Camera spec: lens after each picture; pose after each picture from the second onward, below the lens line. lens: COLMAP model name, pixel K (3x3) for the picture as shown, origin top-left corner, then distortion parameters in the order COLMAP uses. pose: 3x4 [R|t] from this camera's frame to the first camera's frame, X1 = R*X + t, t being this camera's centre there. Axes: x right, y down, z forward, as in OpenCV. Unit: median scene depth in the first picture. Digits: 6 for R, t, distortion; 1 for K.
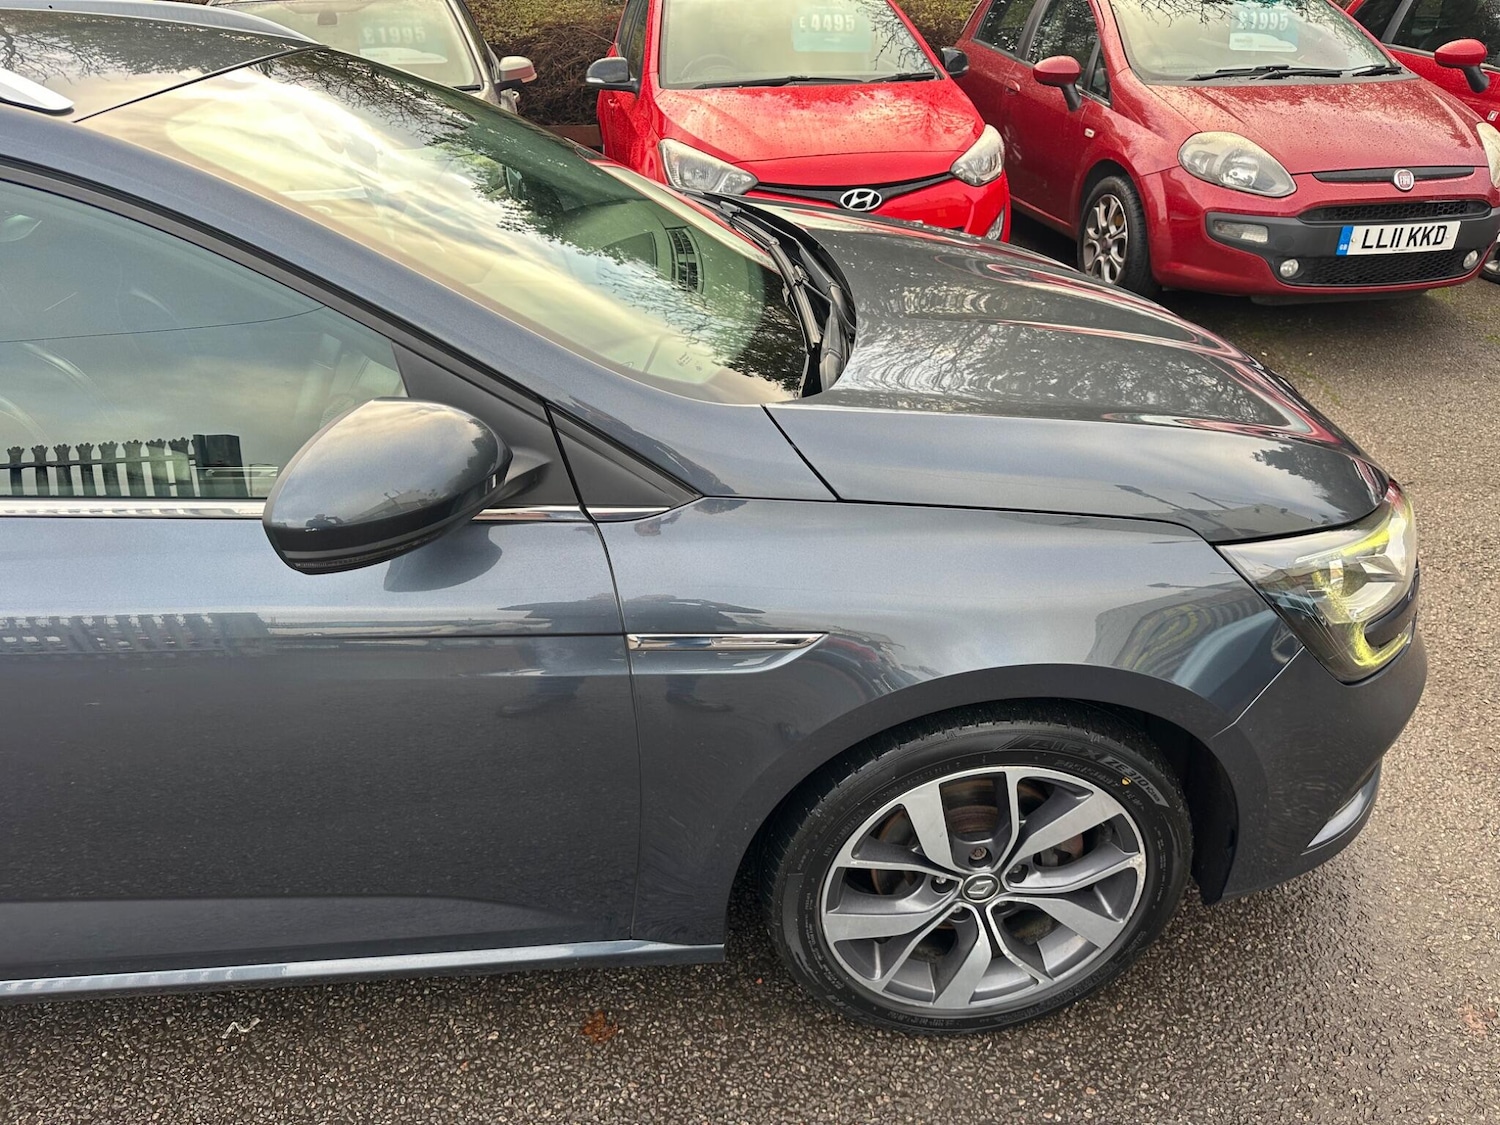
lens RADIAL K [[1068.3, 0, 752.4], [0, 1068.3, 554.0], [0, 0, 1]] dist [0.004162, -0.012382]
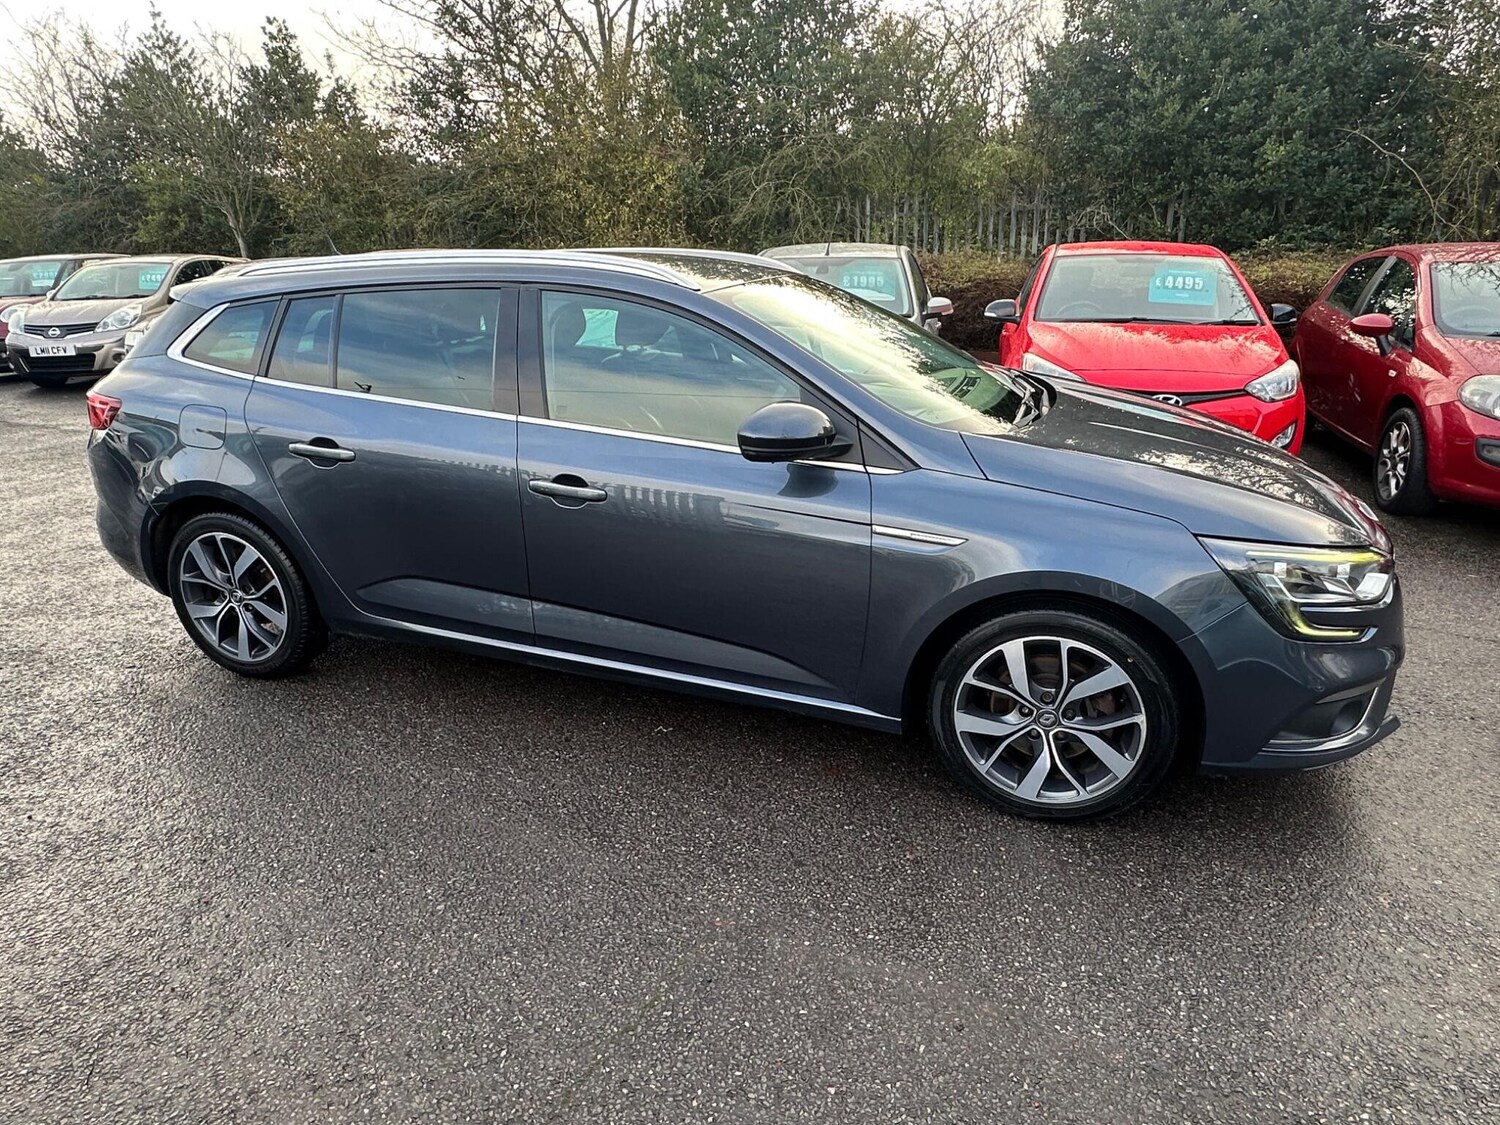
lens RADIAL K [[947.2, 0, 741.7], [0, 947.2, 566.3], [0, 0, 1]] dist [-0.007172, 0.003078]
pose [[0.906294, 0.150363, -0.394996, 0.119037], [-0.215246, 0.968503, -0.125188, 0.131573], [0.363731, 0.198479, 0.910113, -0.238646]]
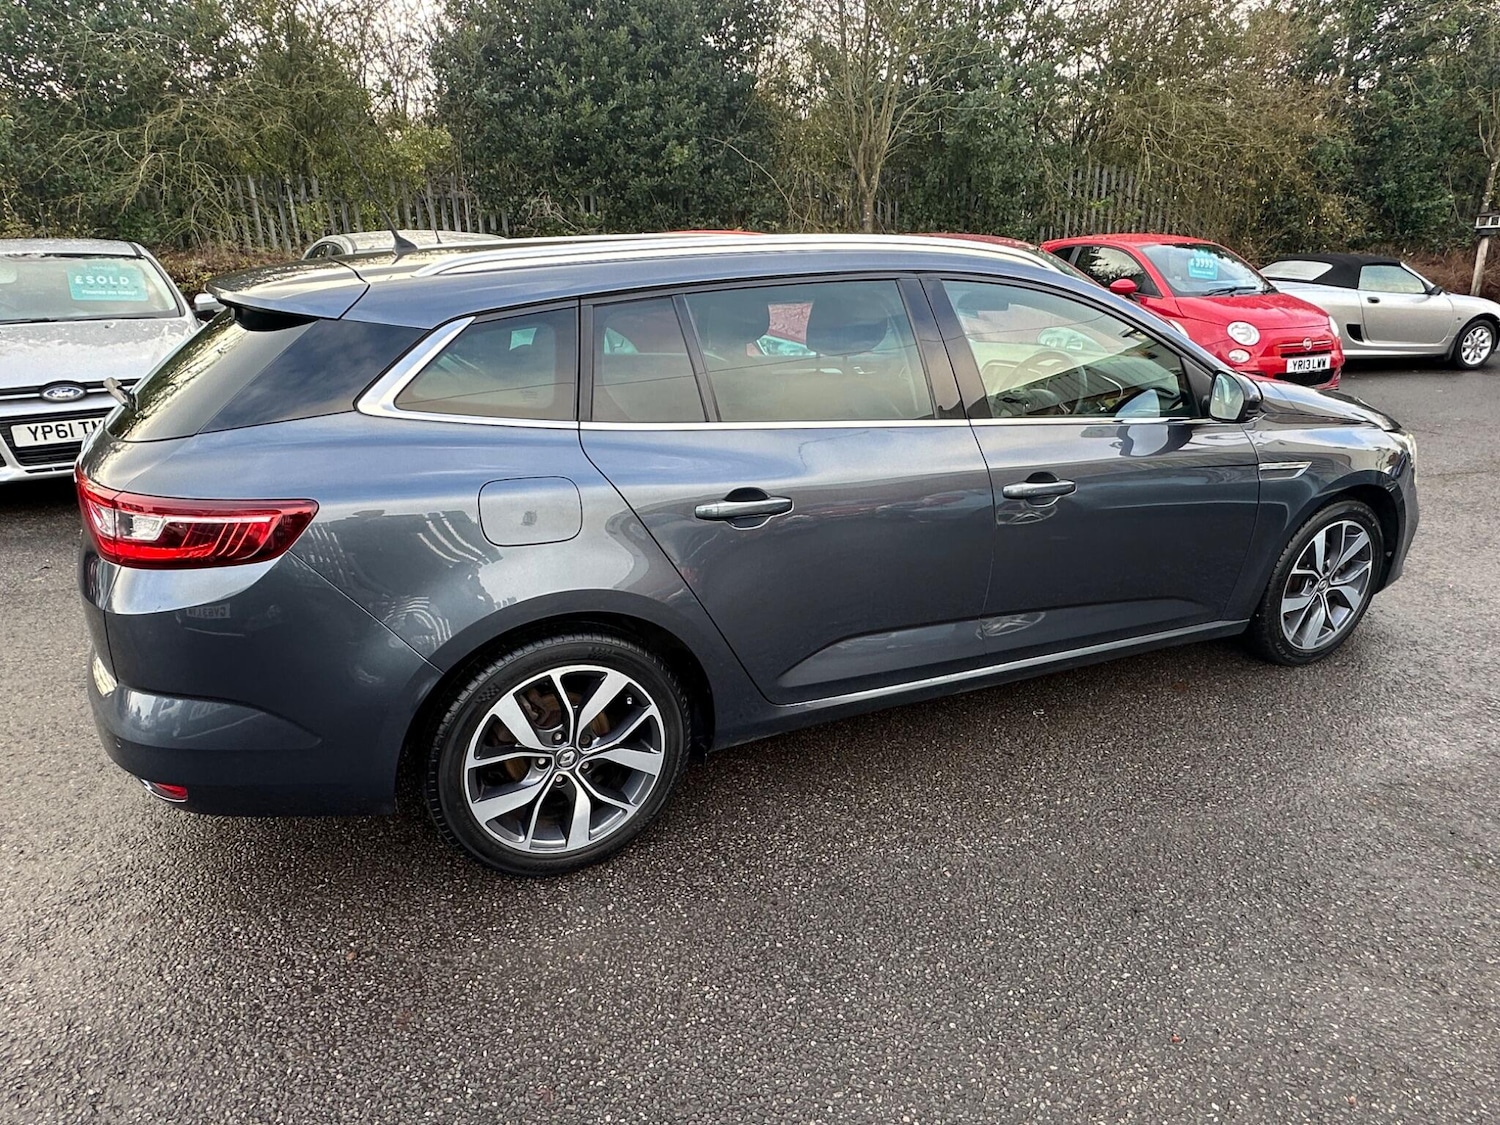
lens RADIAL K [[947.2, 0, 745.5], [0, 947.2, 563.9], [0, 0, 1]] dist [-0.007172, 0.003078]
pose [[0.936797, -0.095231, 0.336663, -0.610301], [0.151129, 0.977985, -0.143891, 0.133040], [-0.315548, 0.185676, 0.930566, -0.207345]]
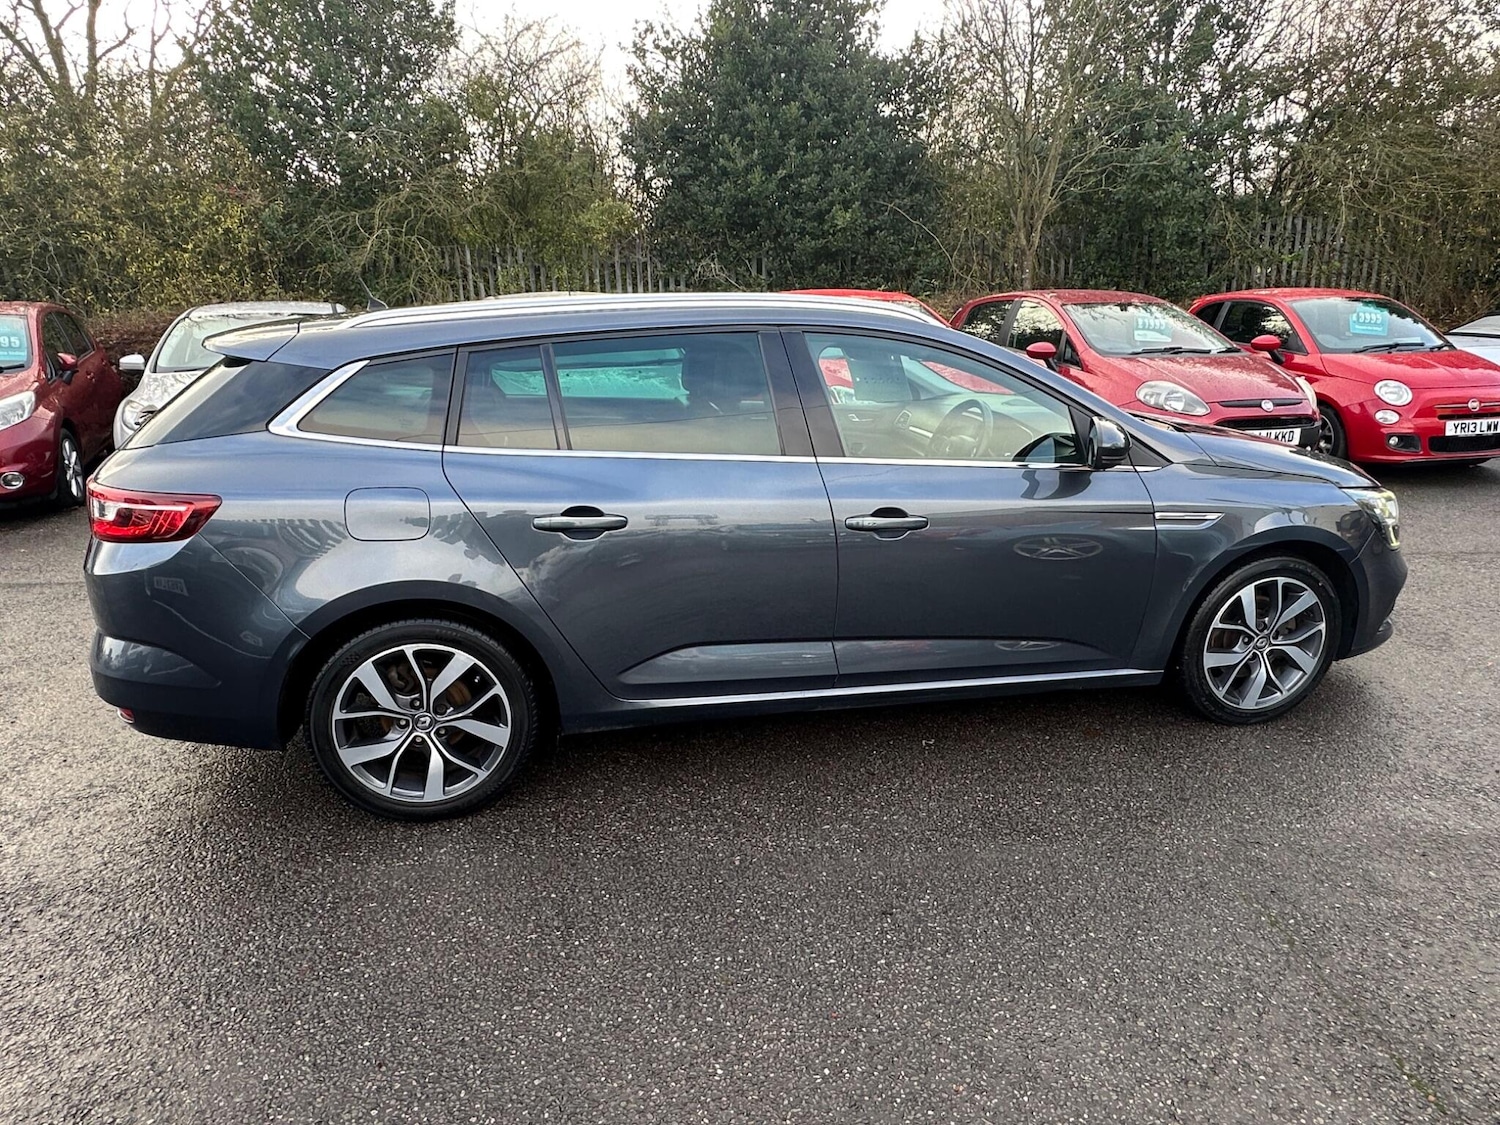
lens RADIAL K [[947.2, 0, 753.4], [0, 947.2, 565.3], [0, 0, 1]] dist [-0.007172, 0.003078]
pose [[0.991968, -0.023771, 0.124232, -0.404824], [0.050920, 0.974125, -0.220197, 0.192997], [-0.115783, 0.224755, 0.967512, -0.322967]]
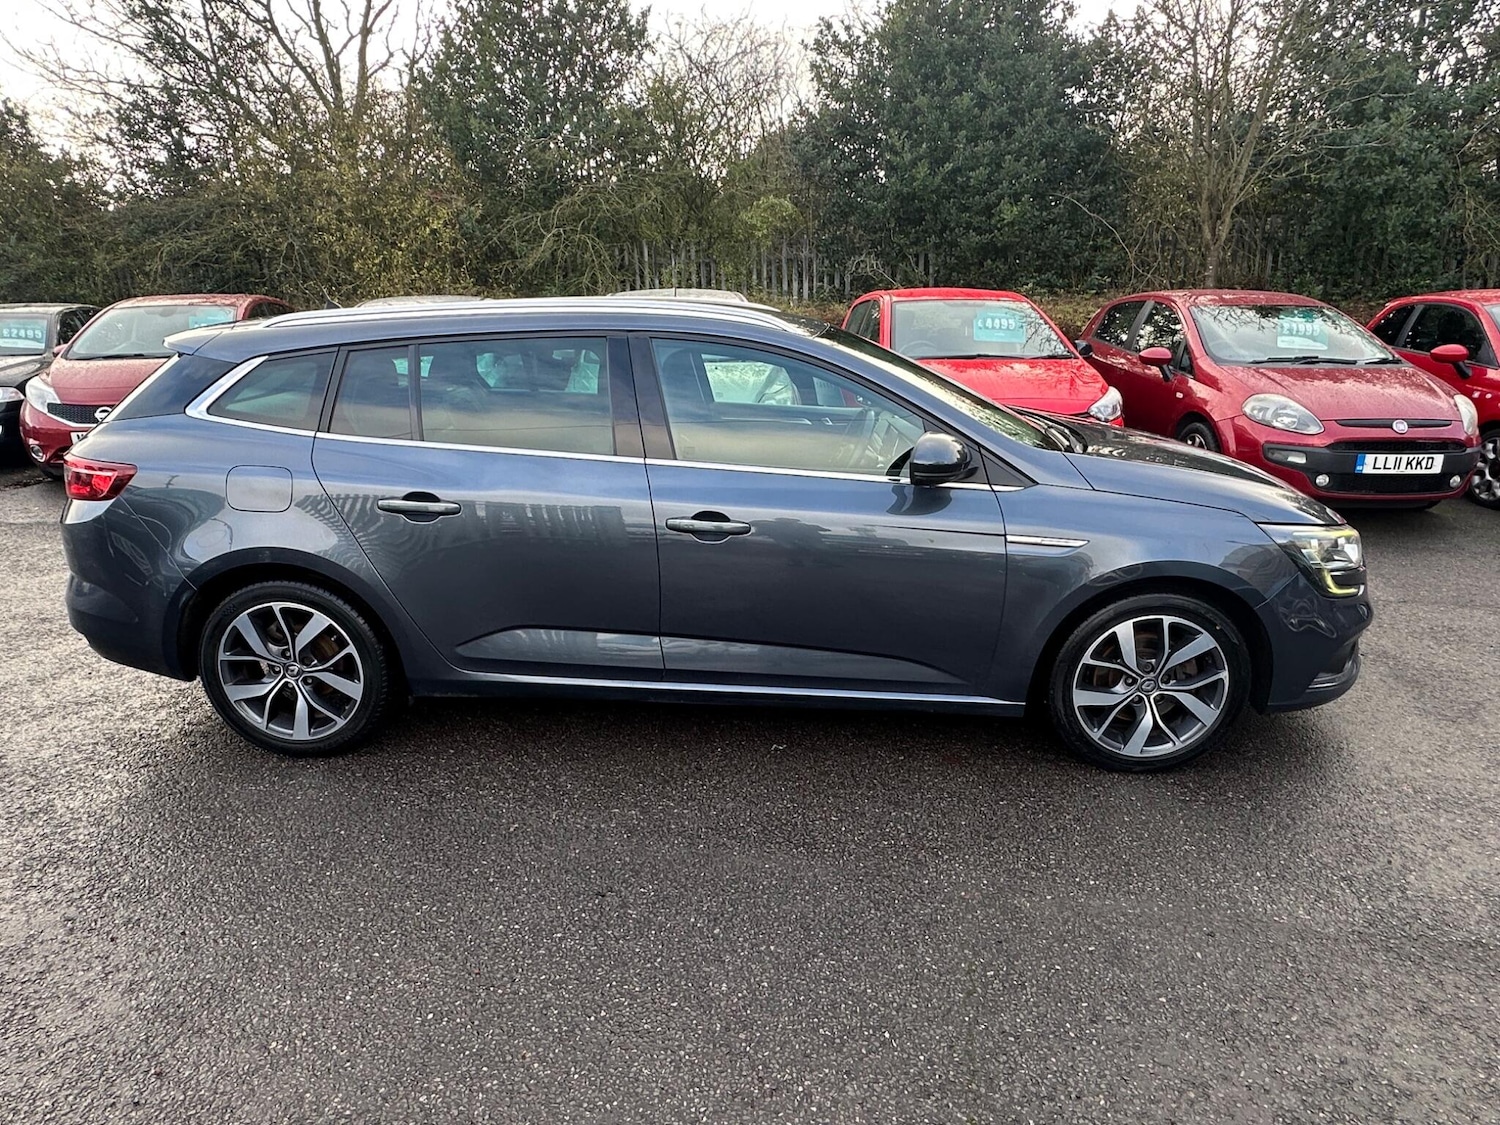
lens RADIAL K [[947.2, 0, 739.8], [0, 947.2, 568.7], [0, 0, 1]] dist [-0.007172, 0.003078]
pose [[0.990506, 0.054930, -0.126021, -0.131581], [-0.080321, 0.975200, -0.206238, 0.190984], [0.111567, 0.214402, 0.970353, -0.348173]]
